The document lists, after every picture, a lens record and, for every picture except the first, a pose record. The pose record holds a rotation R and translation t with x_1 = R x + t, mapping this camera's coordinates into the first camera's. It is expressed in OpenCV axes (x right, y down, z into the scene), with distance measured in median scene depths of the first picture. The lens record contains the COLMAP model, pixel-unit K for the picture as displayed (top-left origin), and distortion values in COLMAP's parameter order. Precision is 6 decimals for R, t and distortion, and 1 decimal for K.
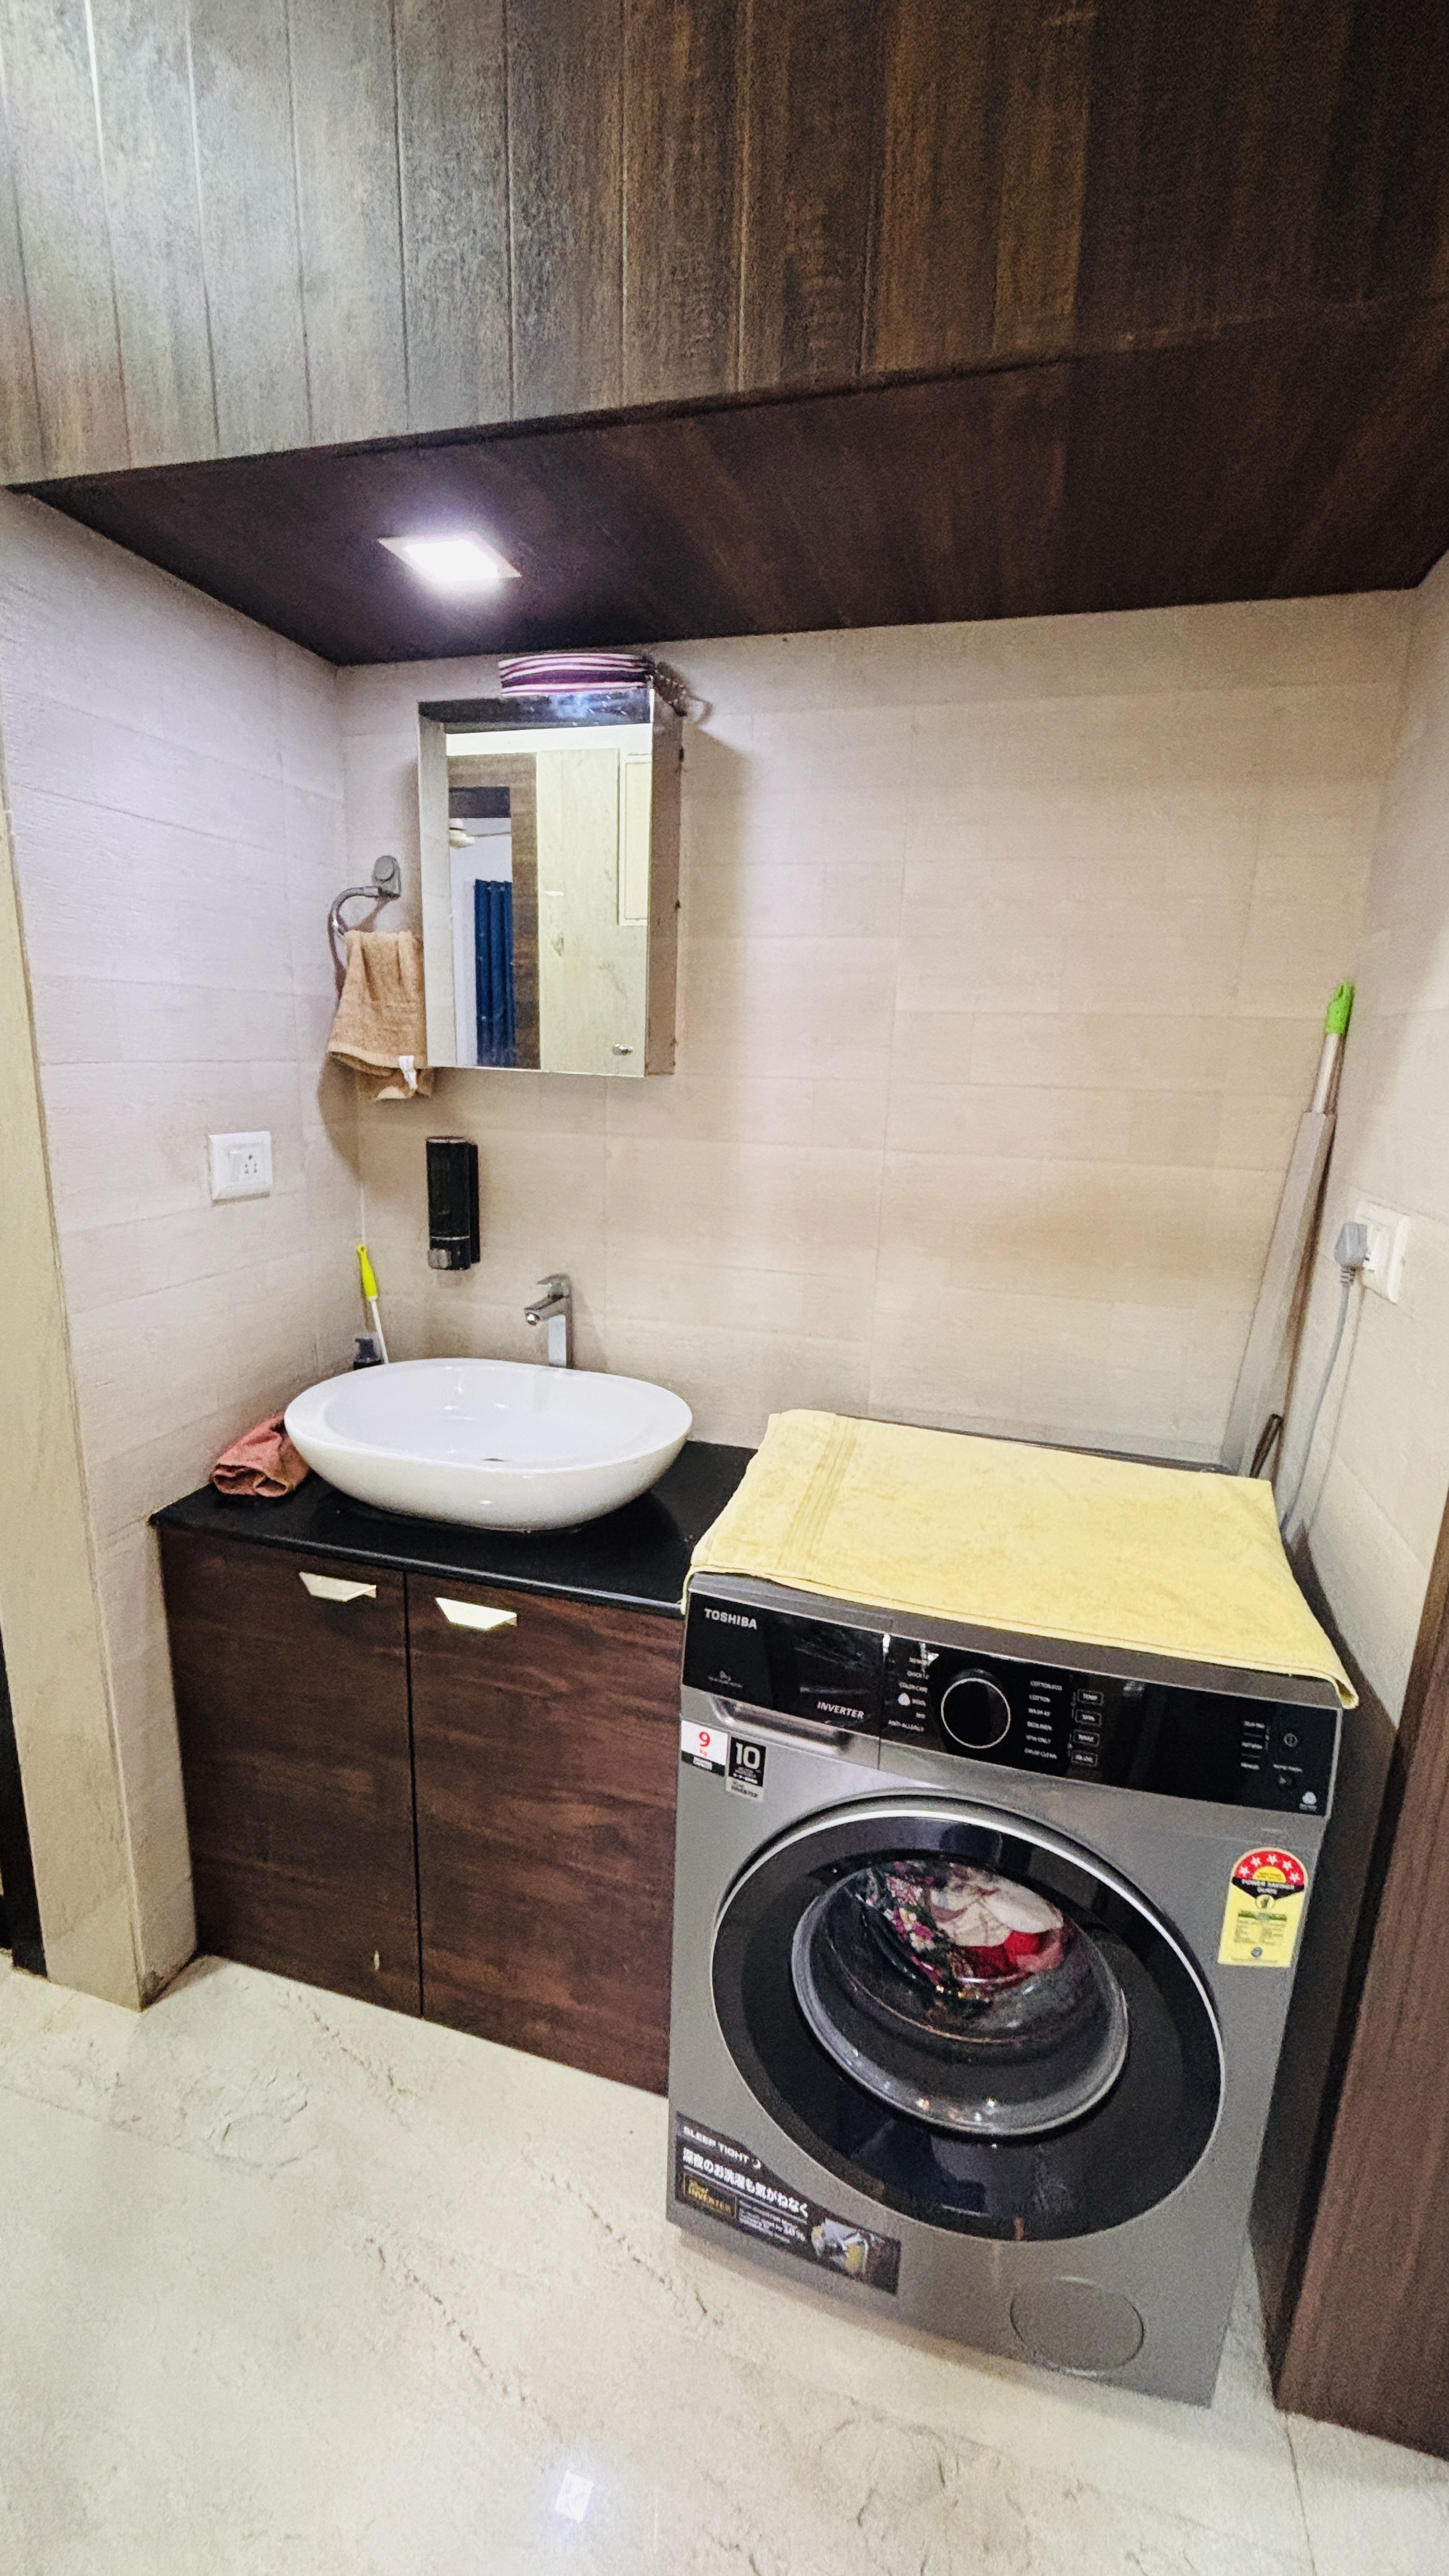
lens RADIAL K [[1031.8, 0, 727.7], [0, 1031.8, 1280.9], [0, 0, 1]] dist [0.011644, 0.000009]
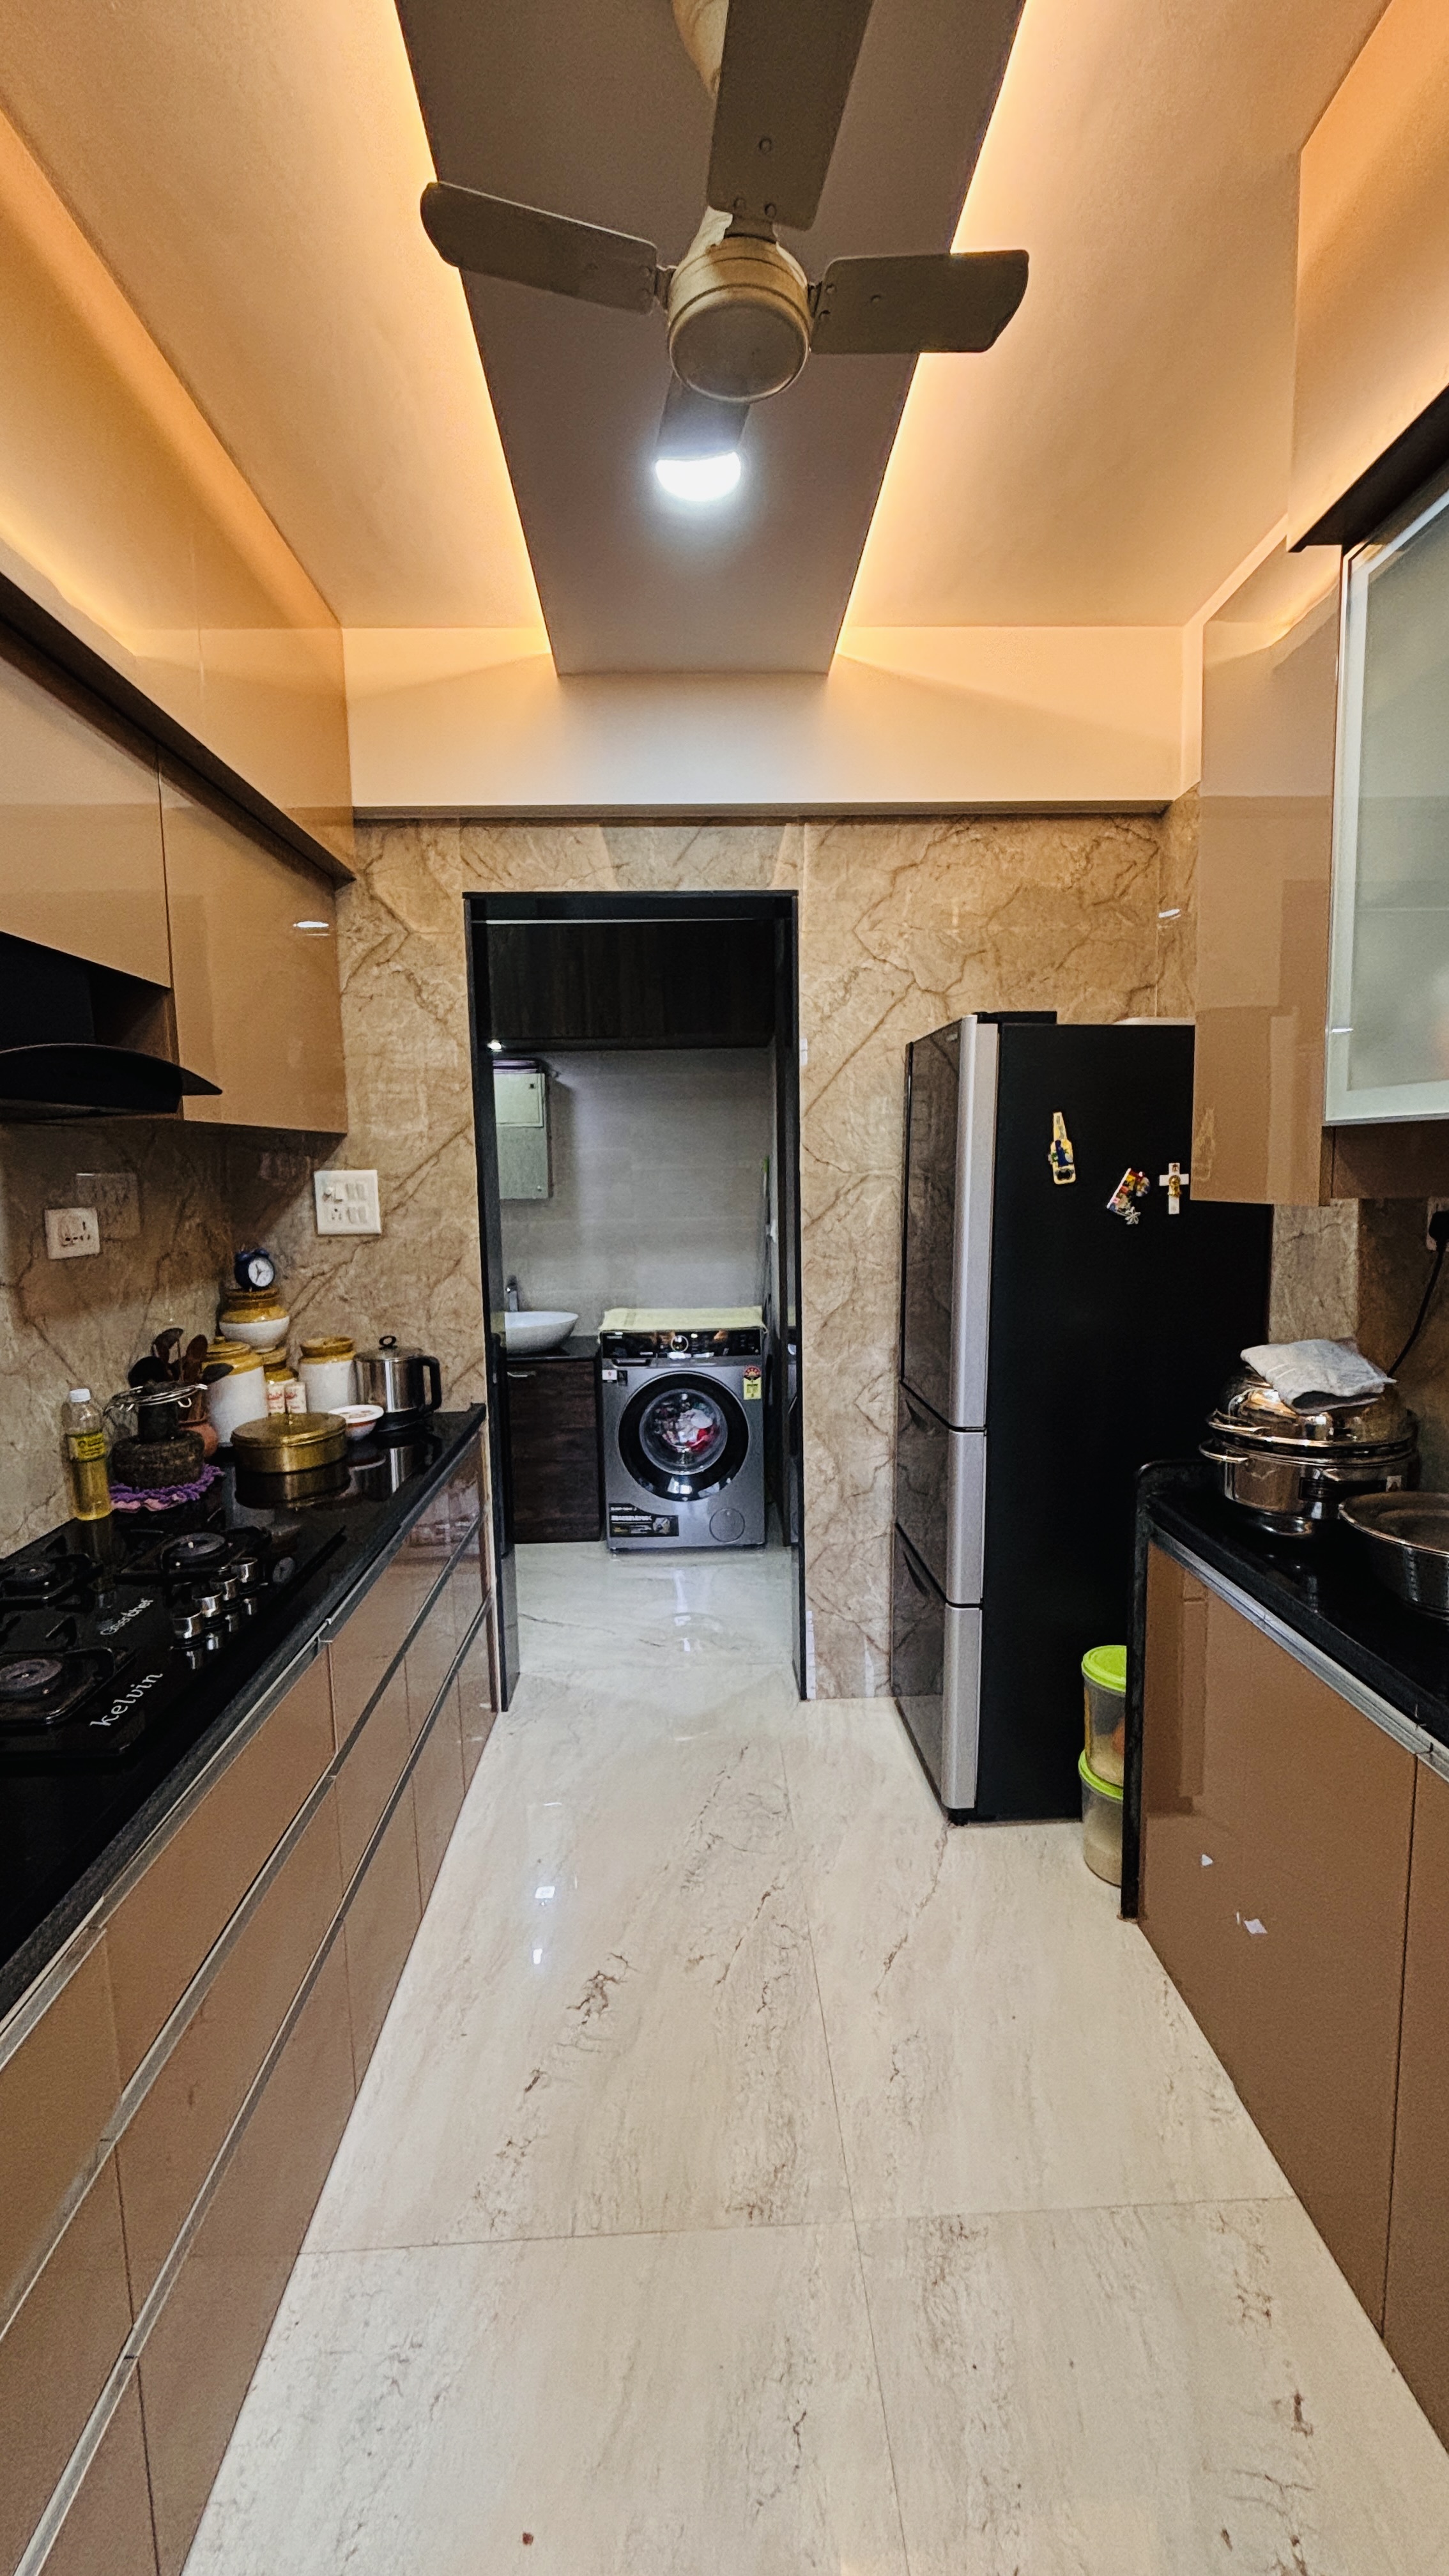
lens RADIAL K [[1031.8, 0, 727.7], [0, 1031.8, 1280.9], [0, 0, 1]] dist [0.011644, 0.000009]
pose [[0.951443, -0.088236, 0.294909, -0.529223], [0.121300, 0.987988, -0.095737, 0.411254], [-0.282919, 0.126861, 0.950717, -2.059478]]
